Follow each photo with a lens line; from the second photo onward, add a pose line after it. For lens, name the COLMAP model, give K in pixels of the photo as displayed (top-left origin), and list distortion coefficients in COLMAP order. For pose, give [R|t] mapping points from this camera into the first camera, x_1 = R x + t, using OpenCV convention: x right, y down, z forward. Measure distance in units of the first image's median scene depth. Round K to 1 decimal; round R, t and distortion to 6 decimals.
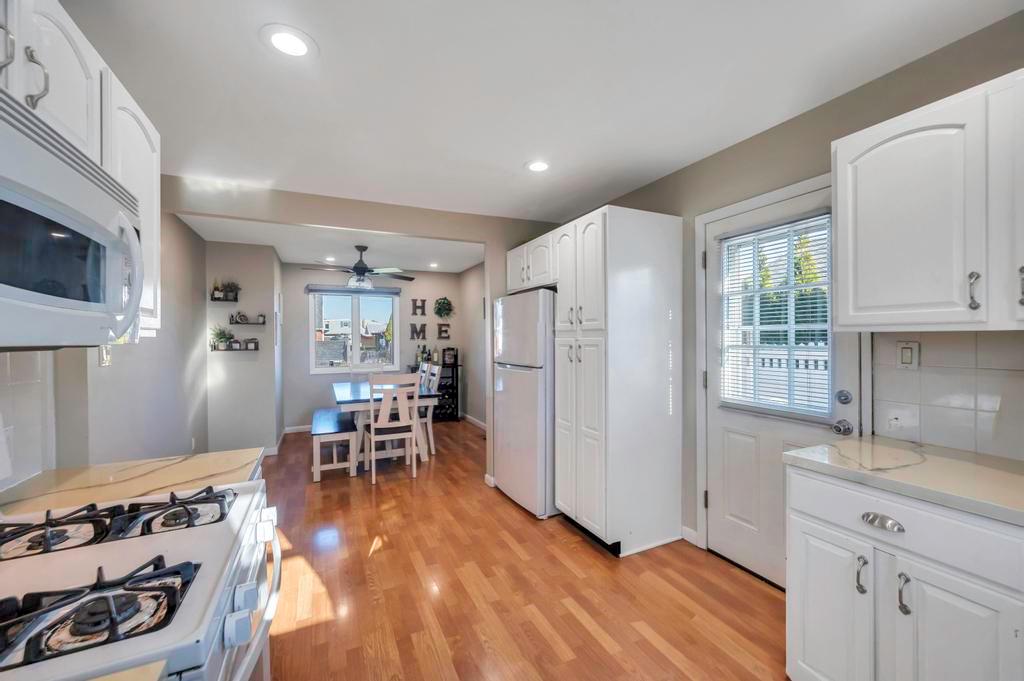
lens RADIAL K [[407.1, 0, 514.9], [0, 407.1, 341.8], [0, 0, 1]] dist [-0.000008, 0.000098]
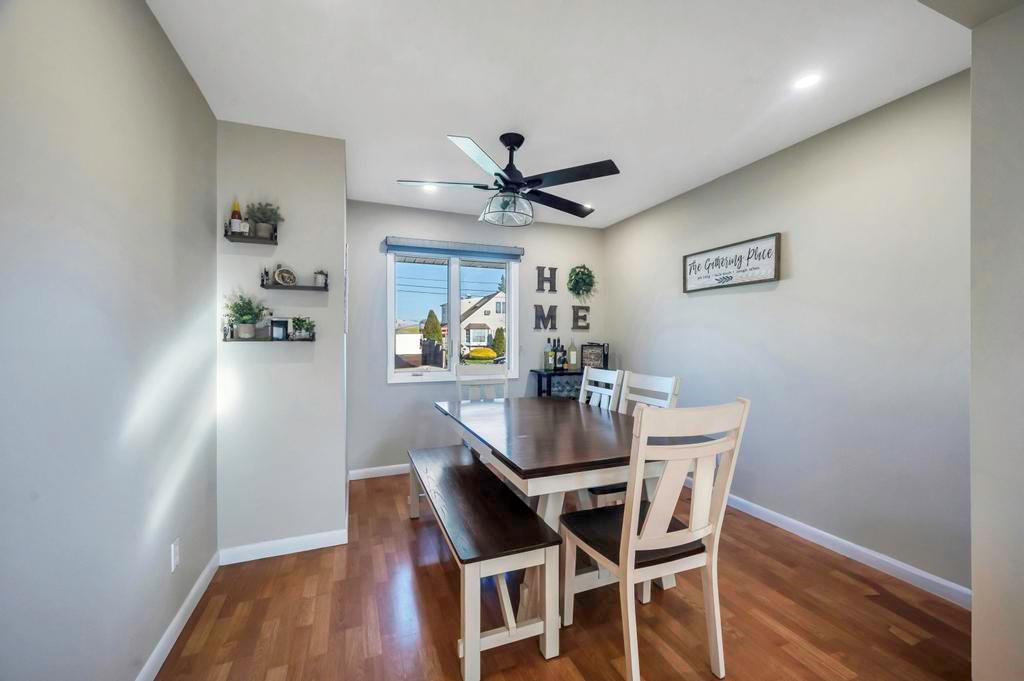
lens RADIAL K [[407.1, 0, 514.9], [0, 407.1, 341.8], [0, 0, 1]] dist [-0.000008, 0.000098]
pose [[0.997762, 0.008675, -0.066294, -0.246802], [-0.008708, 0.999962, -0.000207, 0.014253], [0.066290, 0.000784, 0.997800, 0.361774]]
